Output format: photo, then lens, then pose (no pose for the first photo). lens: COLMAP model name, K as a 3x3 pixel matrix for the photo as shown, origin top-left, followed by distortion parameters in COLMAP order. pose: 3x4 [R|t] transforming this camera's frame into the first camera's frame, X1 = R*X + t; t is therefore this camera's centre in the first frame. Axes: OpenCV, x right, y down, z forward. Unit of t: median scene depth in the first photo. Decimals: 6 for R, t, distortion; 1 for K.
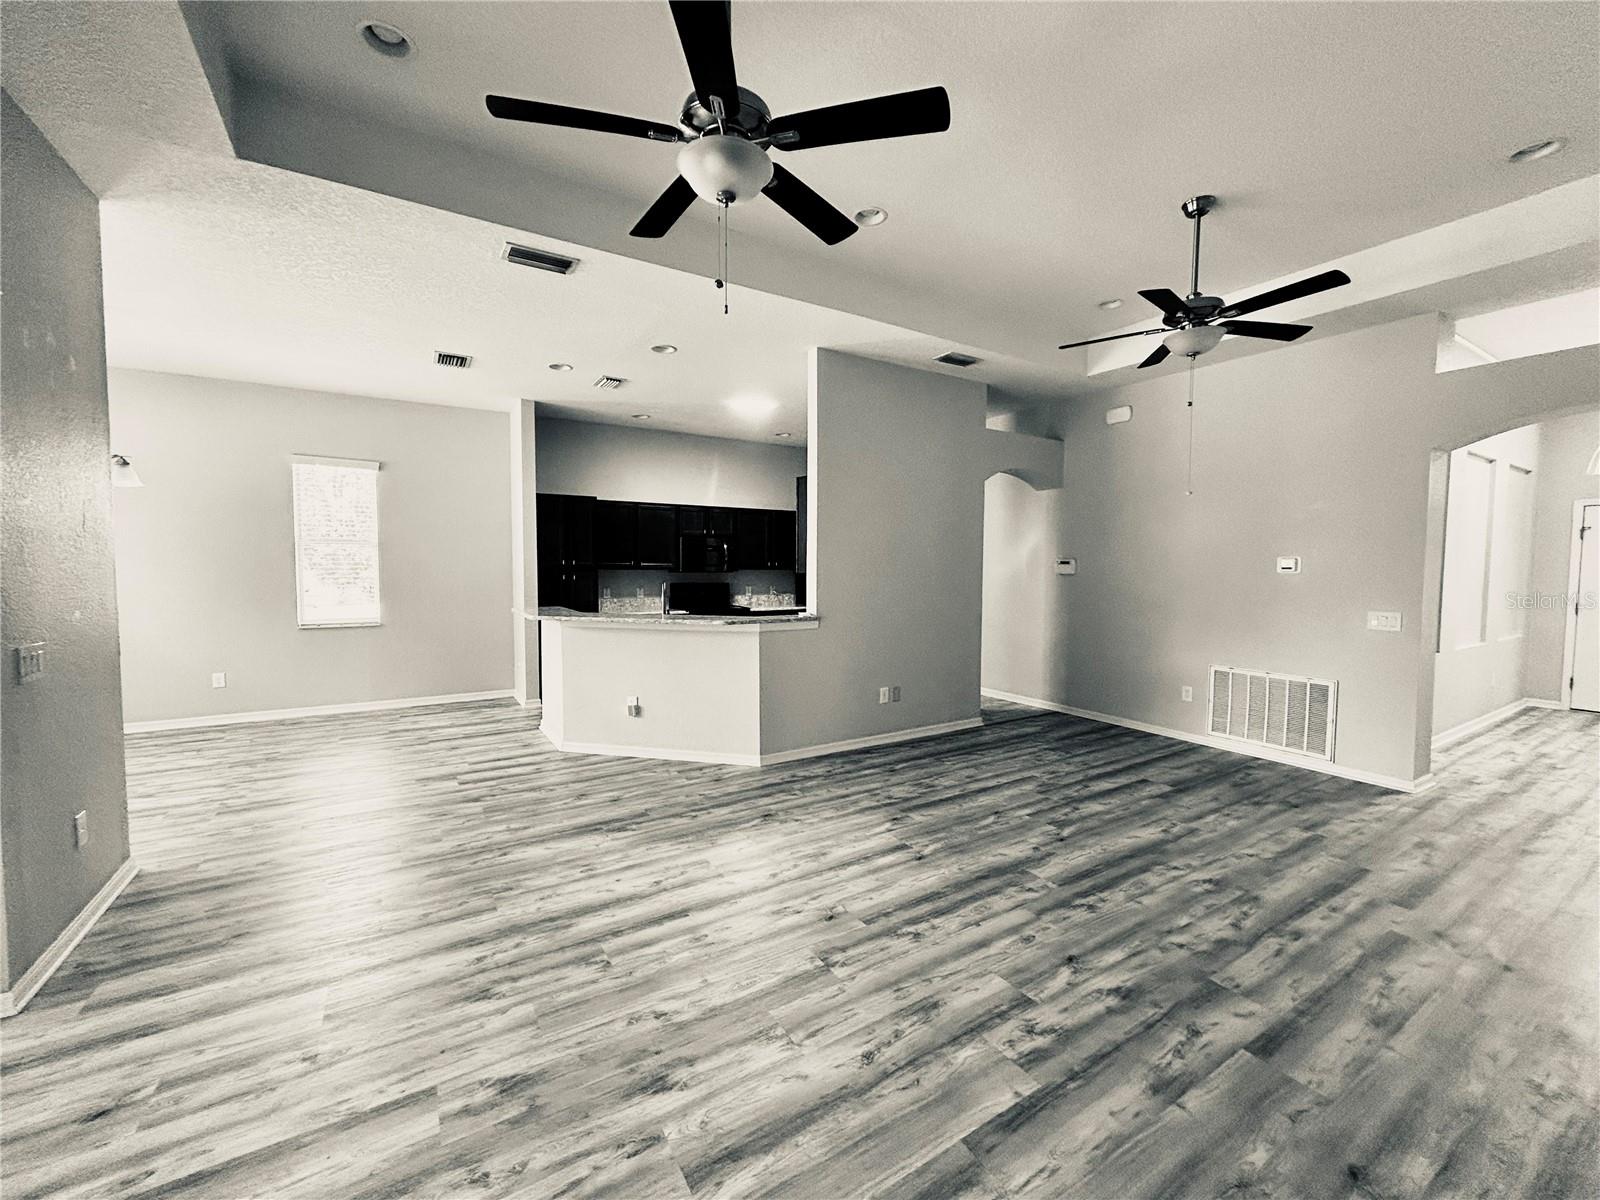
lens RADIAL K [[638.8, 0, 793.3], [0, 638.8, 599.6], [0, 0, 1]] dist [0.000726, -0.000178]
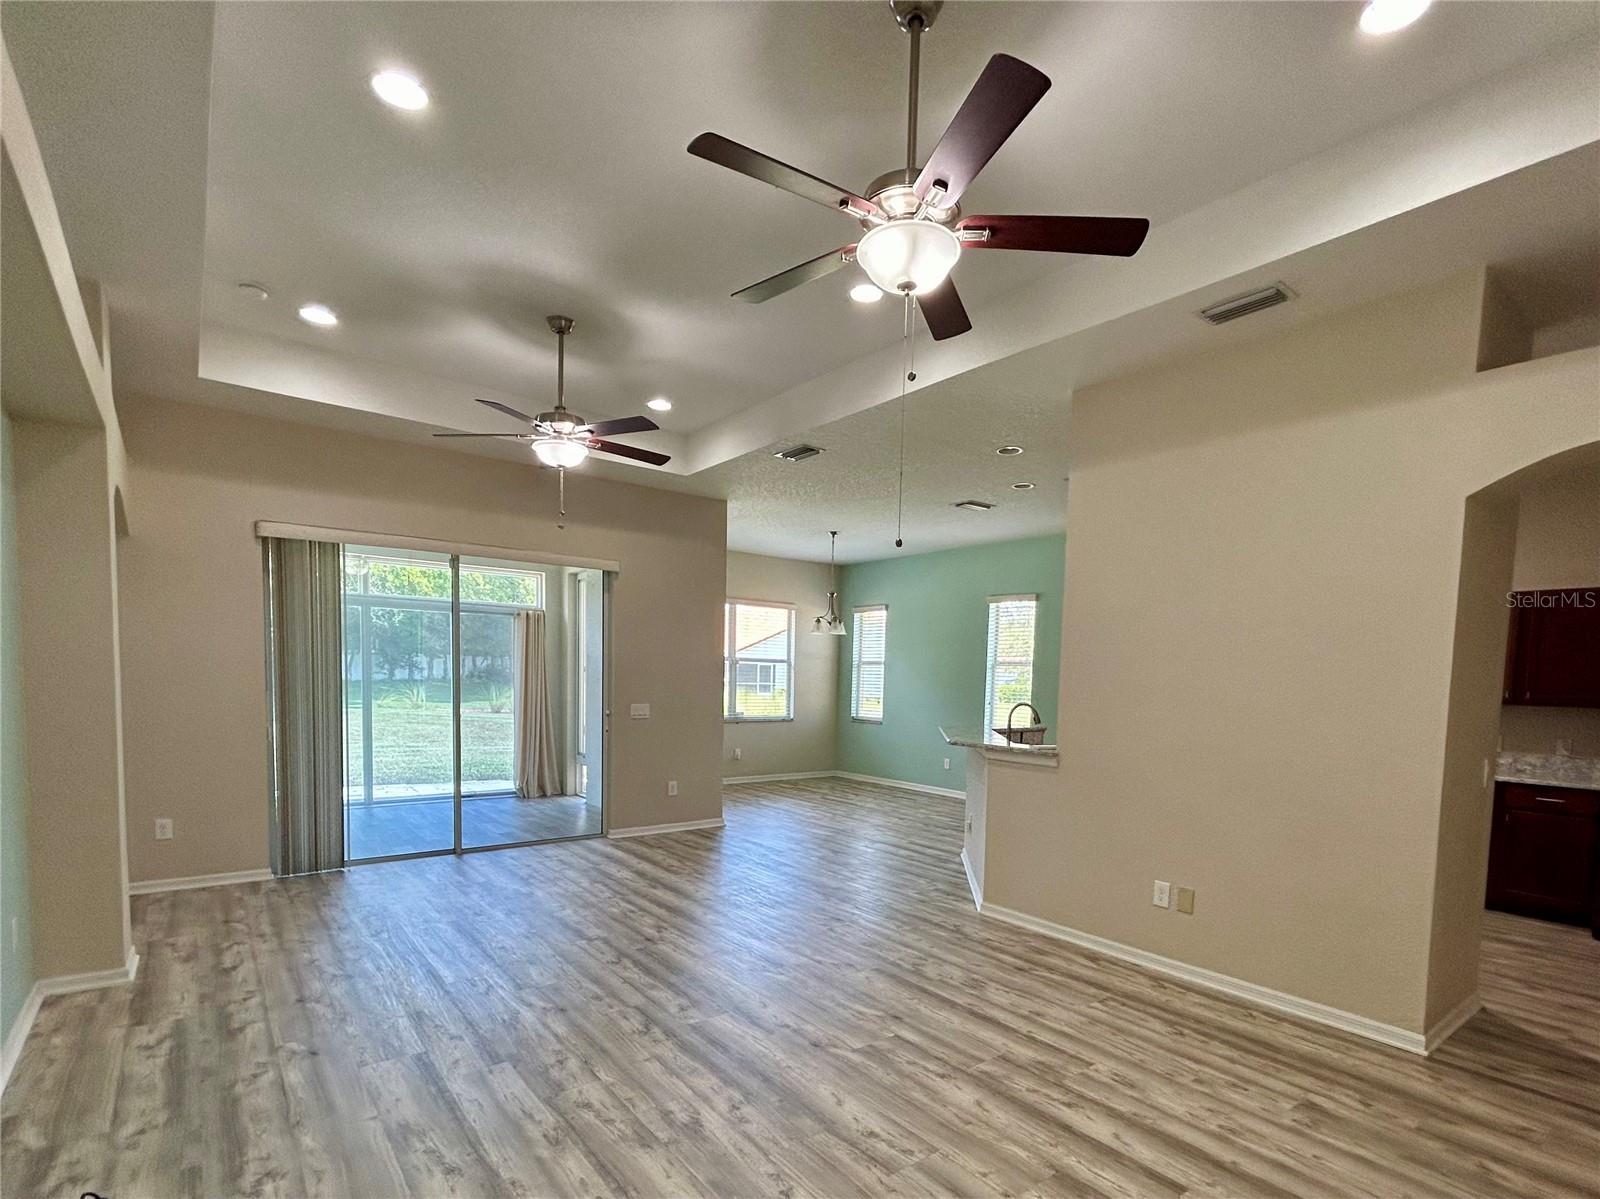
lens RADIAL K [[638.8, 0, 793.7], [0, 638.8, 593.8], [0, 0, 1]] dist [0.000726, -0.000178]
pose [[0.202788, -0.127157, -0.970932, 1.008663], [-0.077524, 0.986336, -0.145366, -0.044275], [0.976149, 0.104749, 0.190159, 0.620632]]
